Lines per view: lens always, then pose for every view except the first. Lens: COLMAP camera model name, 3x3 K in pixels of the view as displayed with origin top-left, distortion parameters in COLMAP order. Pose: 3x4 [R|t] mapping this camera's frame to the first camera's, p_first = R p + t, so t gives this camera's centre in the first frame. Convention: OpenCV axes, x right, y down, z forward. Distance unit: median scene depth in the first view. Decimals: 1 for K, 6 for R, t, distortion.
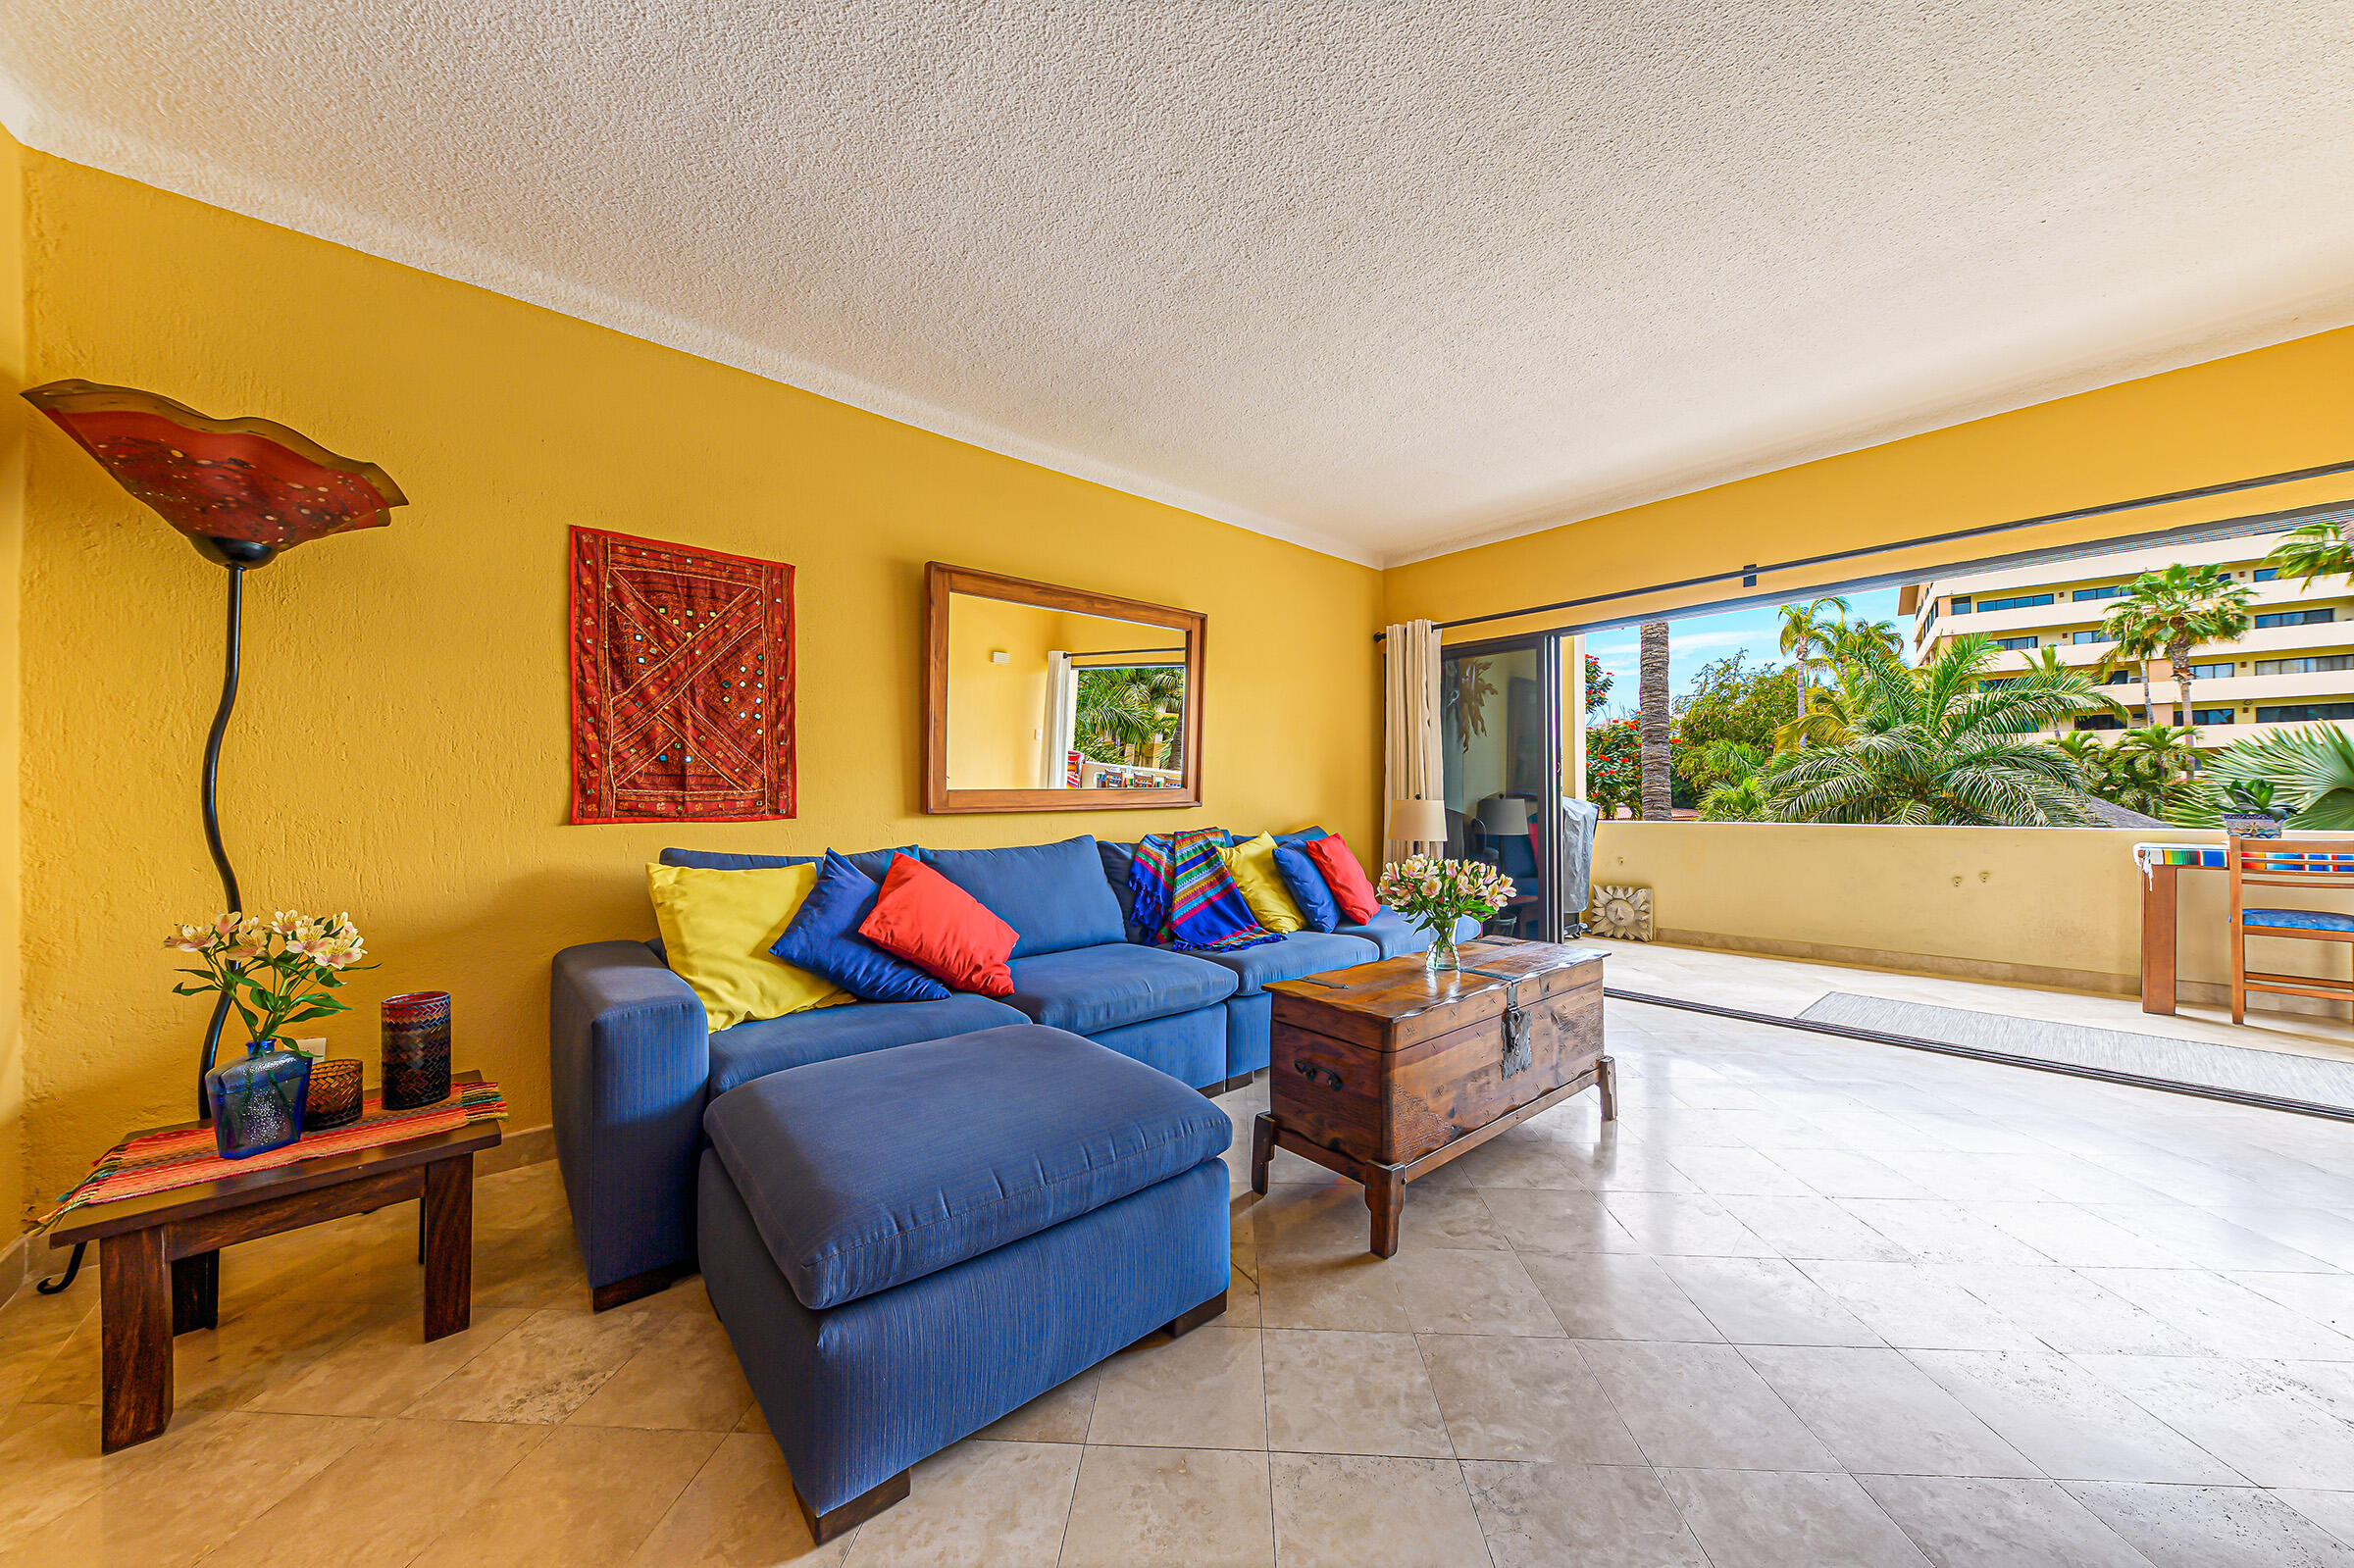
lens RADIAL K [[805.5, 0, 1179.8], [0, 805.5, 796.6], [0, 0, 1]] dist [0.016480, -0.005459]
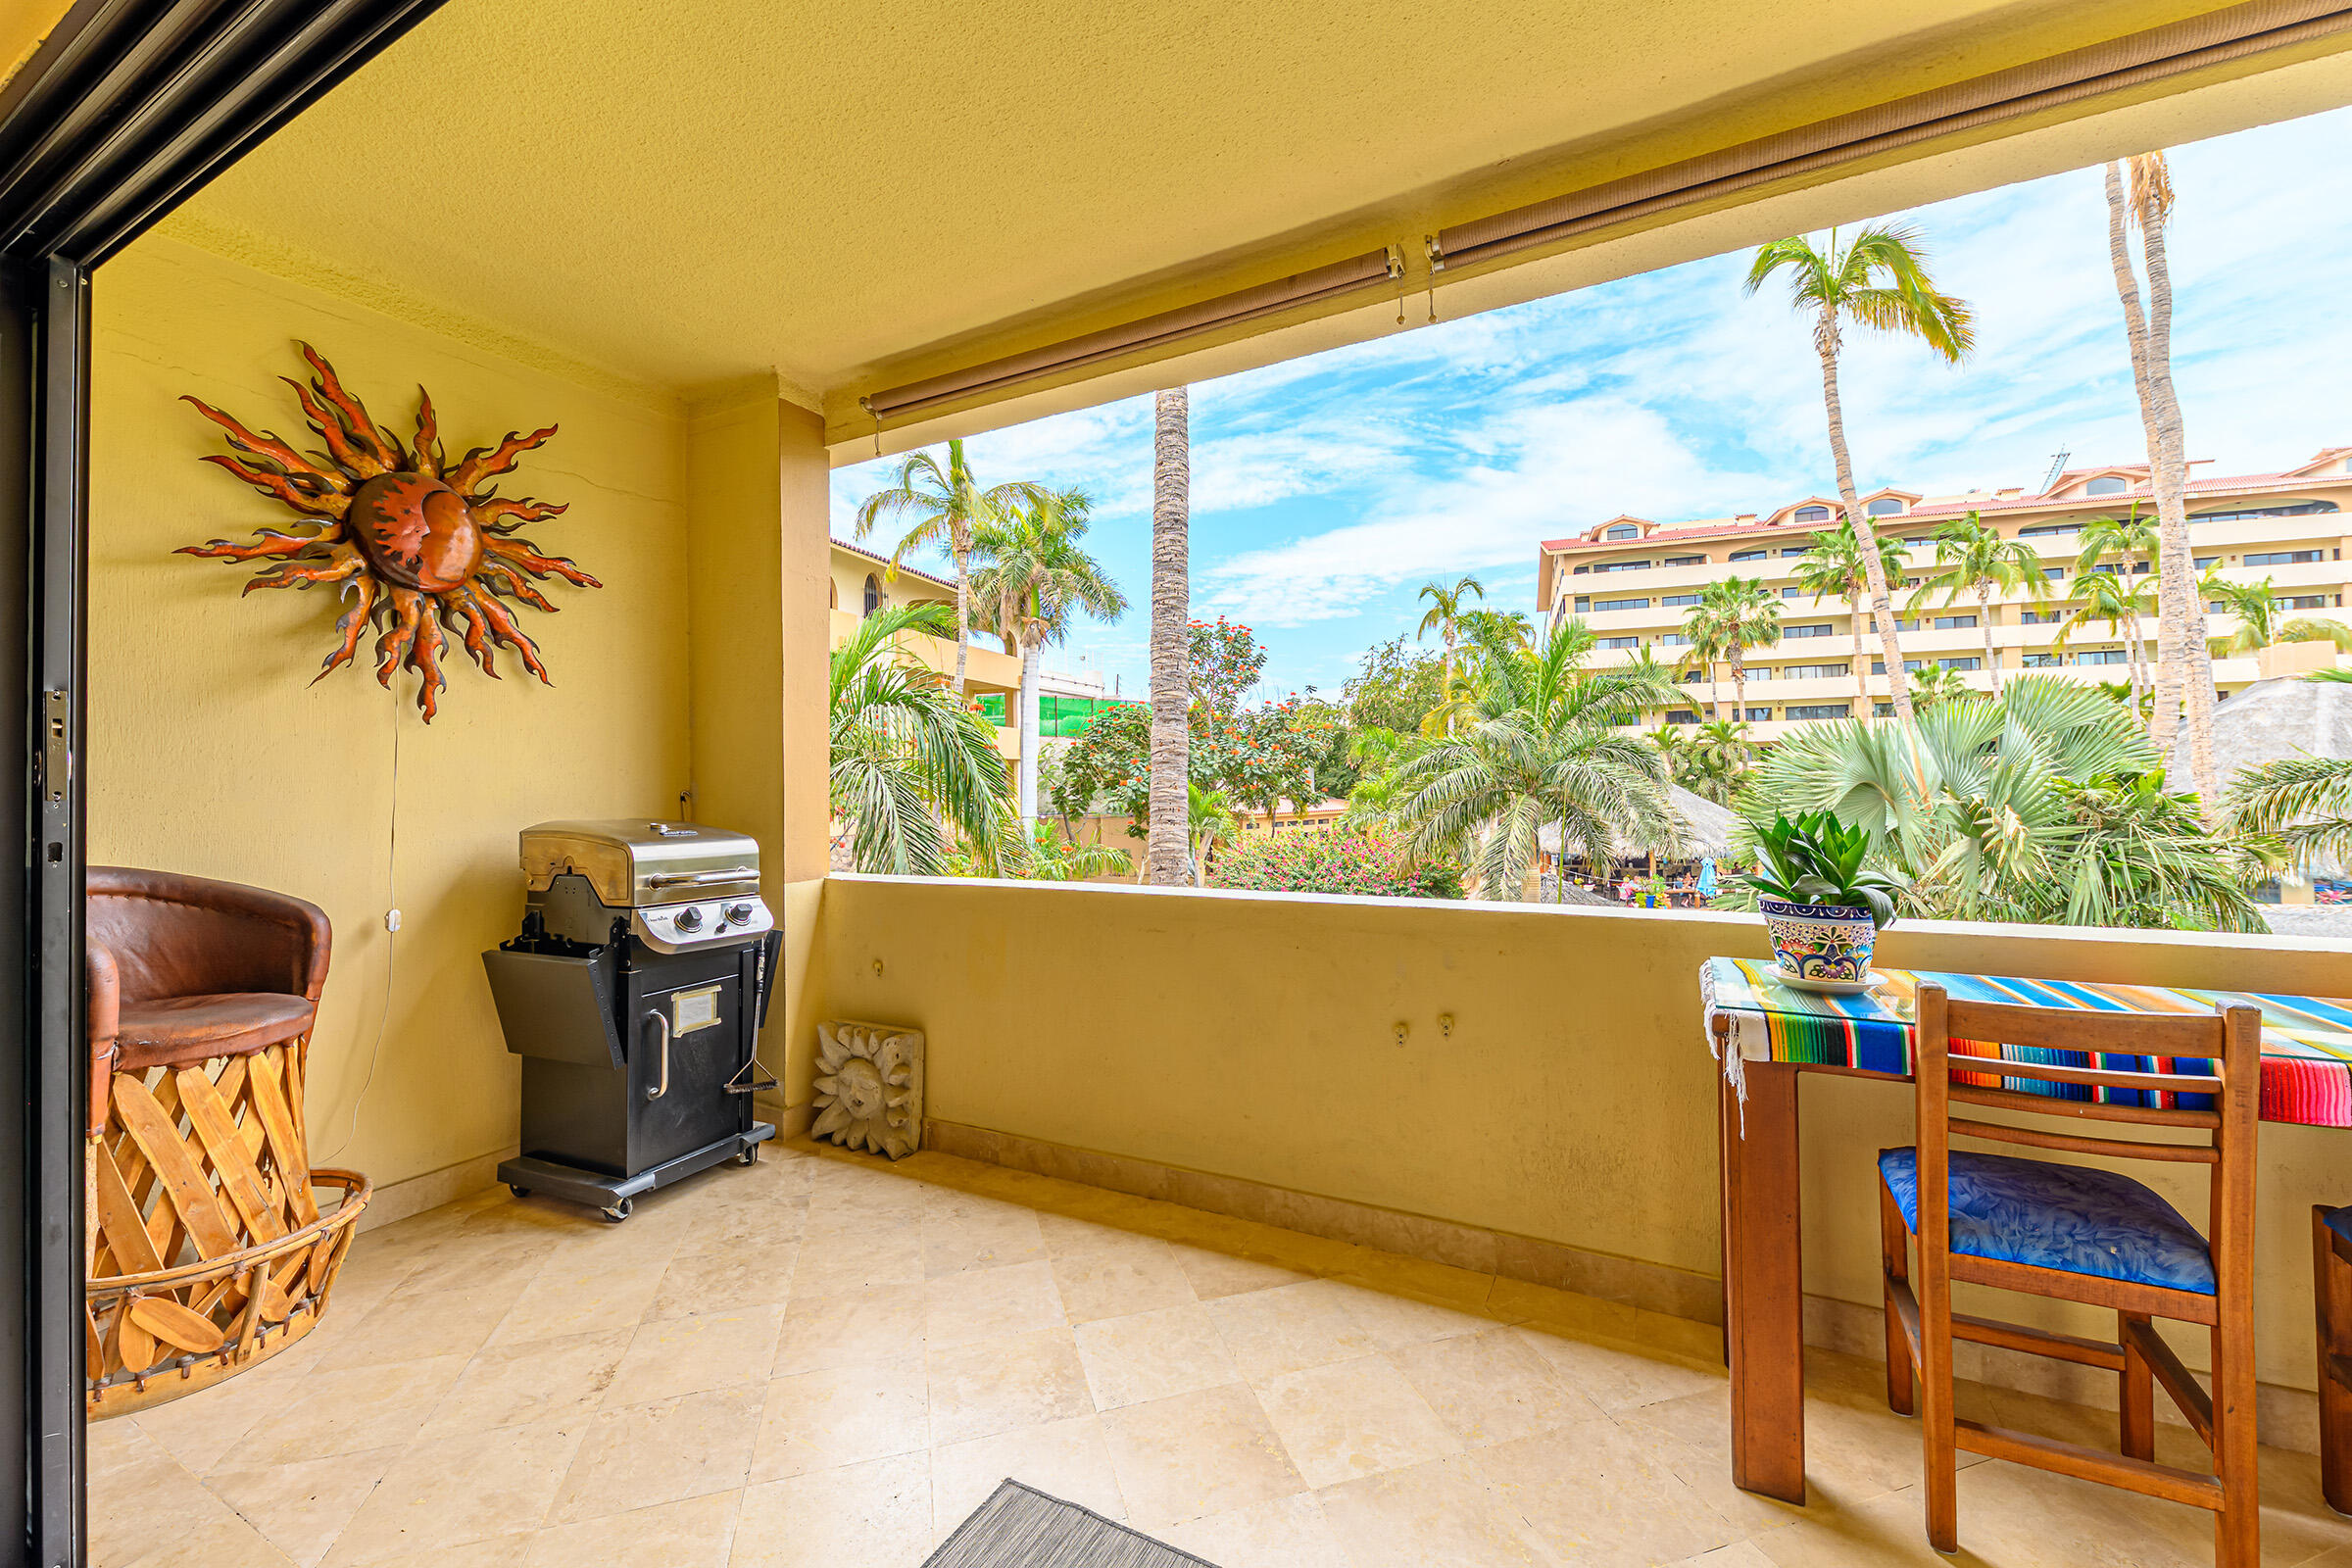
lens RADIAL K [[930.4, 0, 1179.1], [0, 930.4, 760.2], [0, 0, 1]] dist [0.001632, 0.000159]
pose [[0.940266, 0.005435, 0.340398, 0.926929], [0.003855, 0.999639, -0.026608, -0.038859], [-0.340420, 0.026330, 0.939905, 0.787935]]
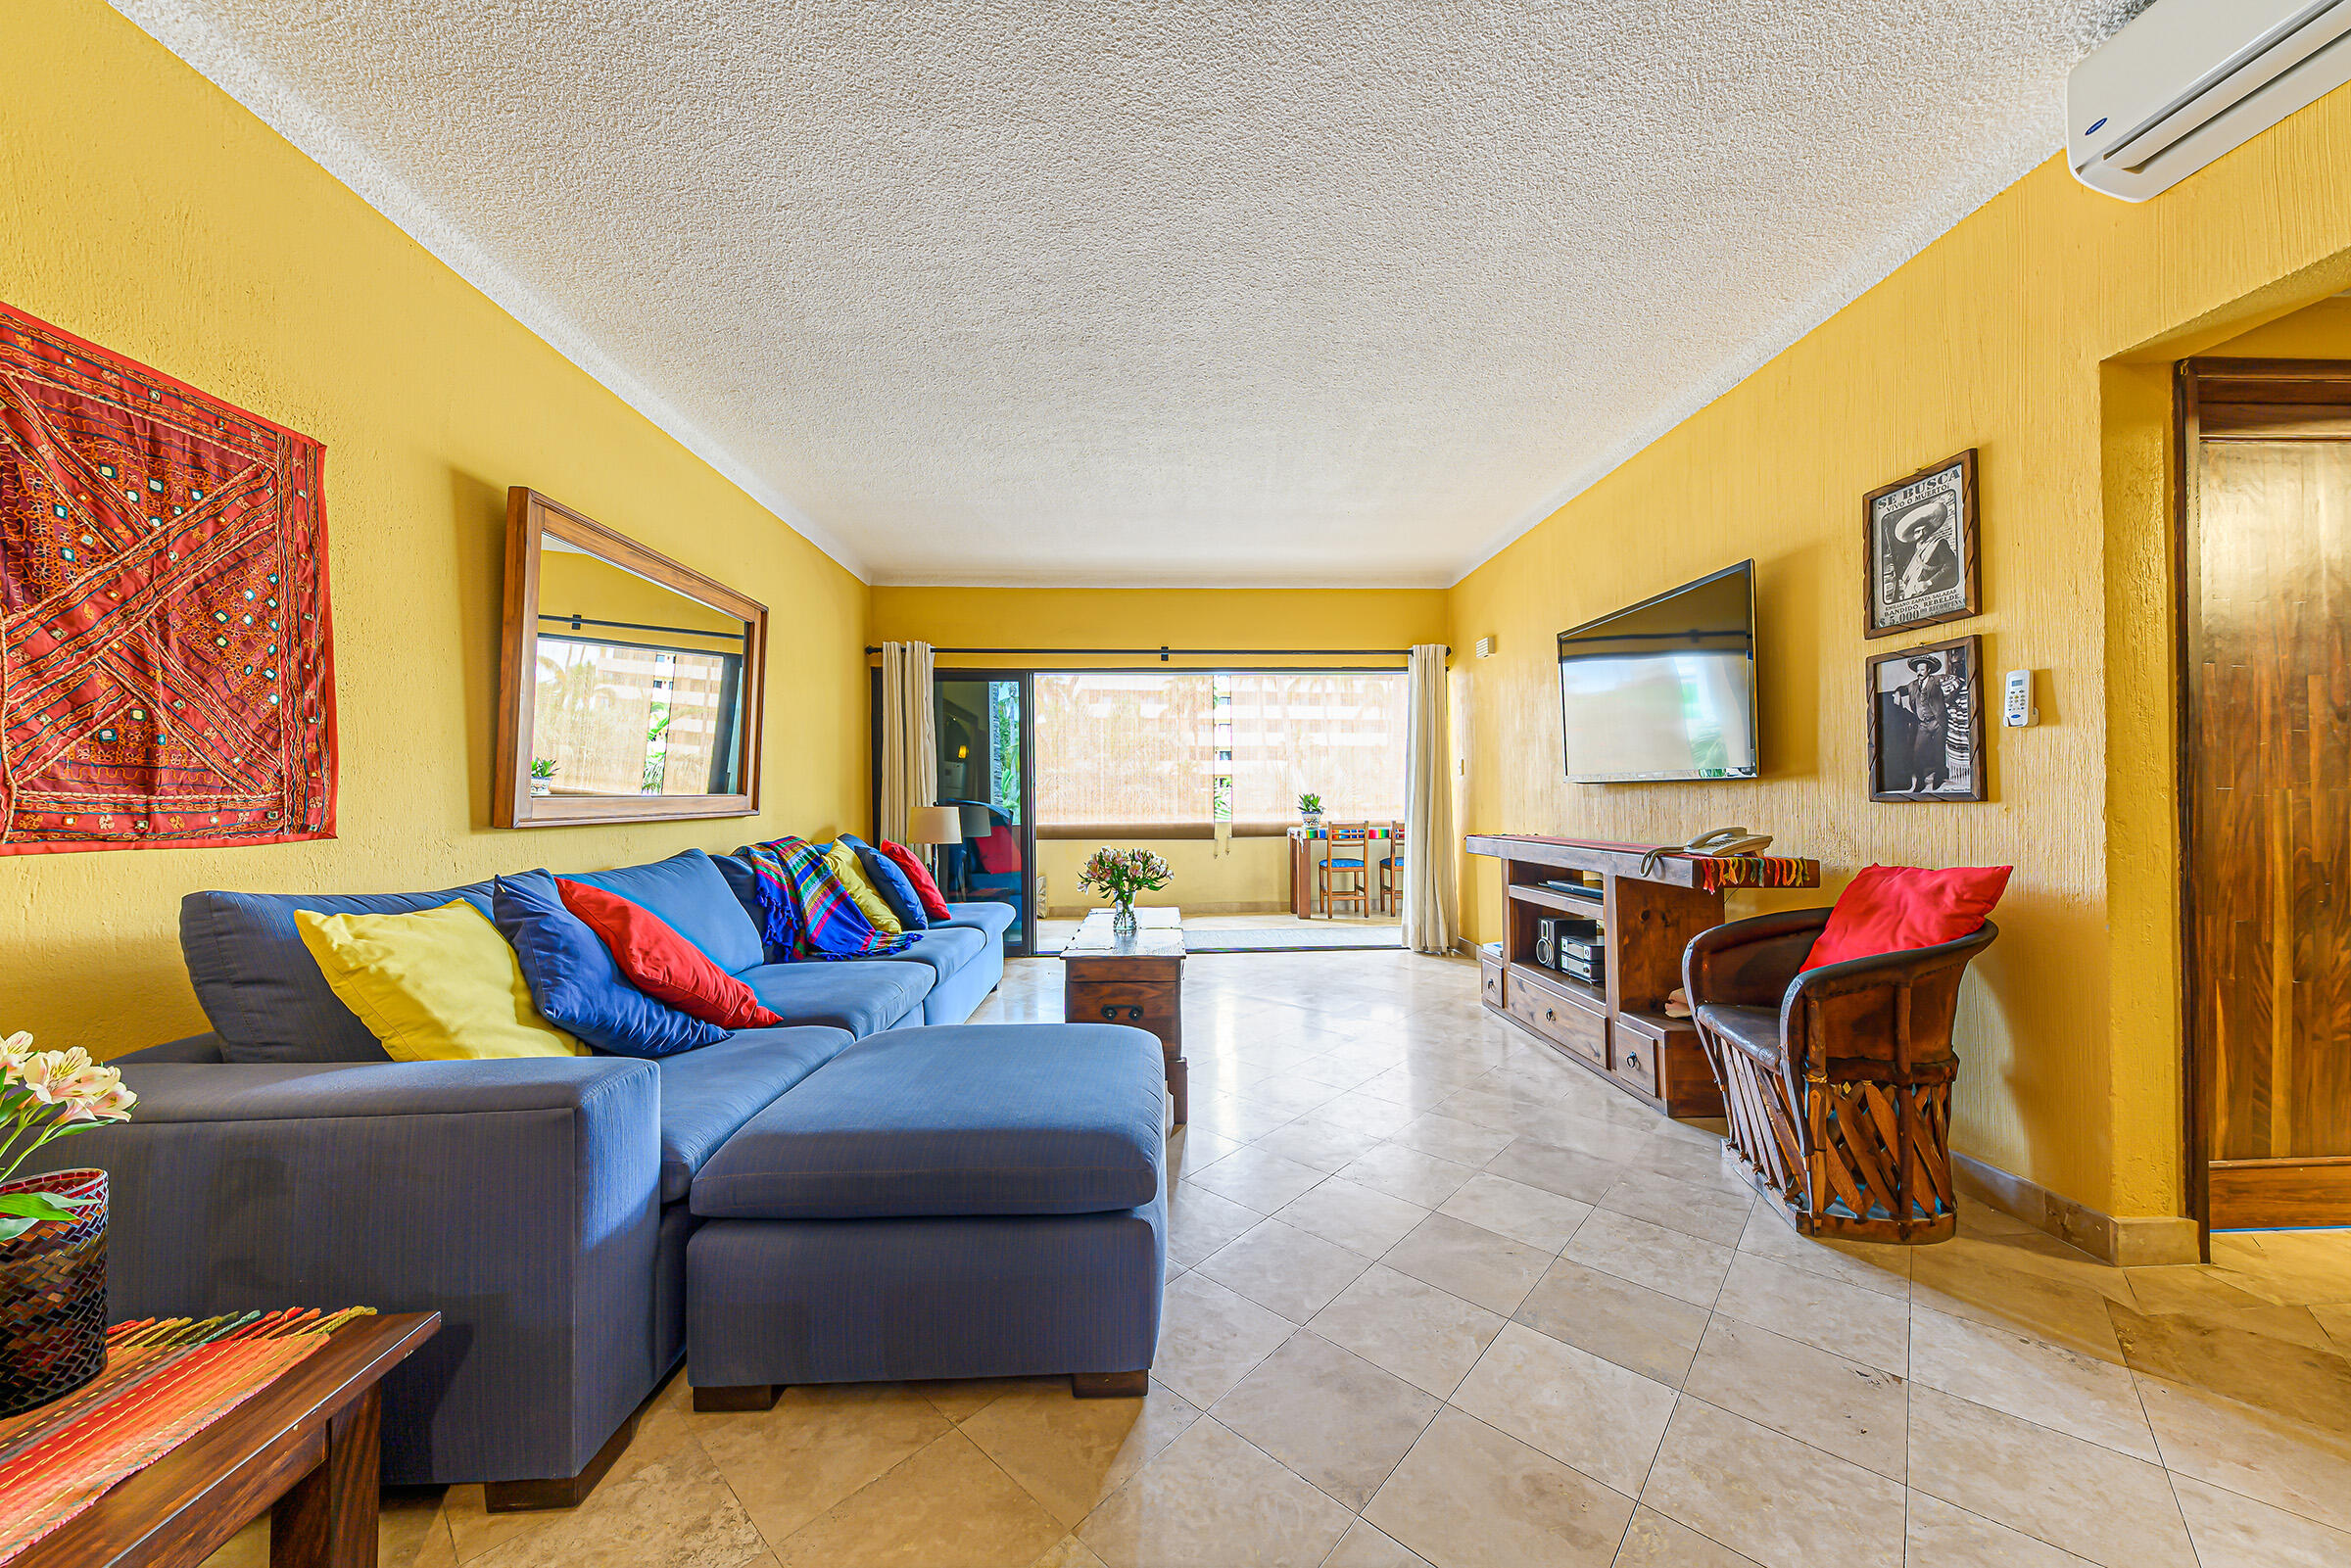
lens RADIAL K [[804.5, 0, 1178.3], [0, 804.5, 796.6], [0, 0, 1]] dist [0.016480, -0.005459]
pose [[0.632809, 0.004858, 0.774293, -0.466314], [0.002663, 0.999961, -0.008450, 0.001010], [-0.774303, 0.007409, 0.632771, 0.057560]]
